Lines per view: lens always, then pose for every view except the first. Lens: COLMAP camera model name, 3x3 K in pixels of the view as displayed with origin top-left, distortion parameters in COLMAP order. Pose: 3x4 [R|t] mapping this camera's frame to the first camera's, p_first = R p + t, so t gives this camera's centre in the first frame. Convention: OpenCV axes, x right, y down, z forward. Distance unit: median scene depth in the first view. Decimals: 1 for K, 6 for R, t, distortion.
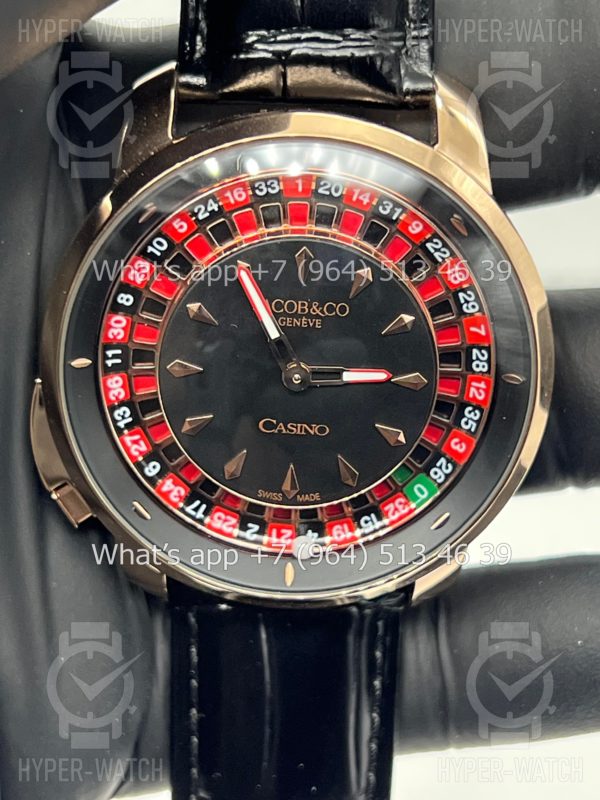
lens RADIAL K [[1800.1, 0, 300.0], [0, 1800.1, 400.0], [0, 0, 1]] dist [0.272423, -0.029658]
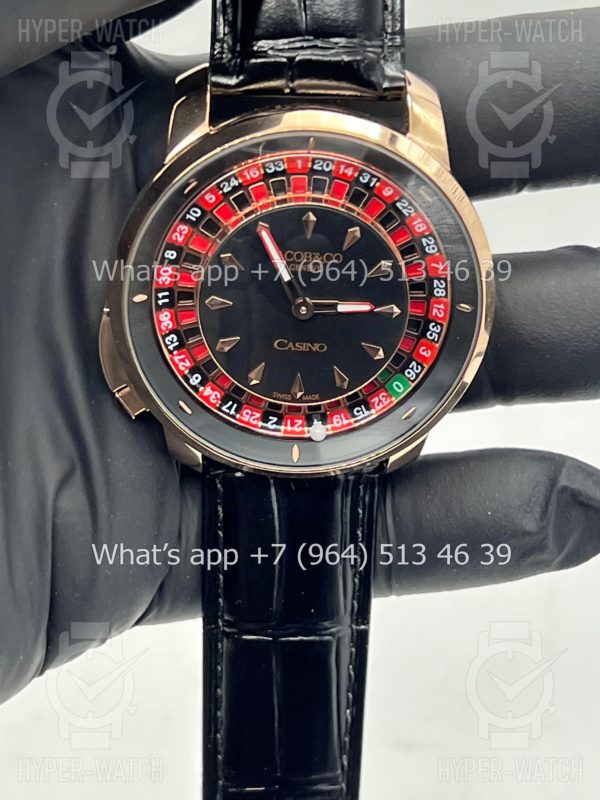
lens RADIAL K [[1800.1, 0, 300.0], [0, 1800.1, 400.0], [0, 0, 1]] dist [0.272423, -0.029658]
pose [[0.998839, -0.044229, 0.019116, -0.031683], [0.042187, 0.994437, 0.096514, -0.072556], [-0.023278, -0.095595, 0.995148, -0.325188]]
